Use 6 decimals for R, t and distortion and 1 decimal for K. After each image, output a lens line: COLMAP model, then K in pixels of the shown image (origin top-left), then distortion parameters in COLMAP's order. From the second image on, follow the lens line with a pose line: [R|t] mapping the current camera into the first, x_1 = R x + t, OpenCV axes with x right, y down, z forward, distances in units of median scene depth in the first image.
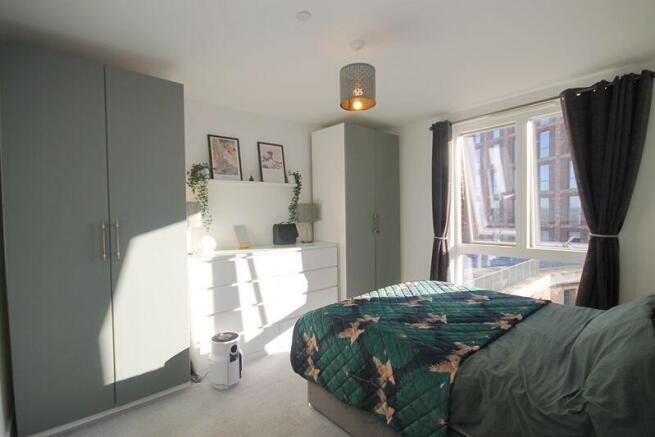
lens RADIAL K [[314.7, 0, 322.0], [0, 314.7, 223.4], [0, 0, 1]] dist [0.012115, -0.000534]
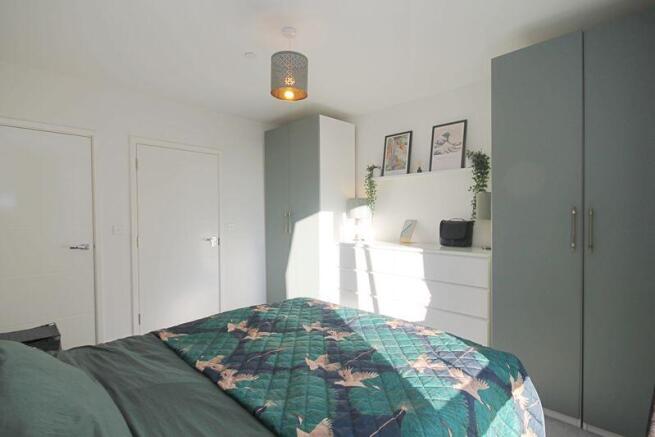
lens RADIAL K [[314.7, 0, 322.0], [0, 314.7, 223.4], [0, 0, 1]] dist [0.012115, -0.000534]
pose [[0.076482, 0.054481, -0.995581, 0.718640], [-0.035939, 0.998008, 0.051853, -0.022768], [0.996423, 0.031814, 0.078288, 0.668141]]
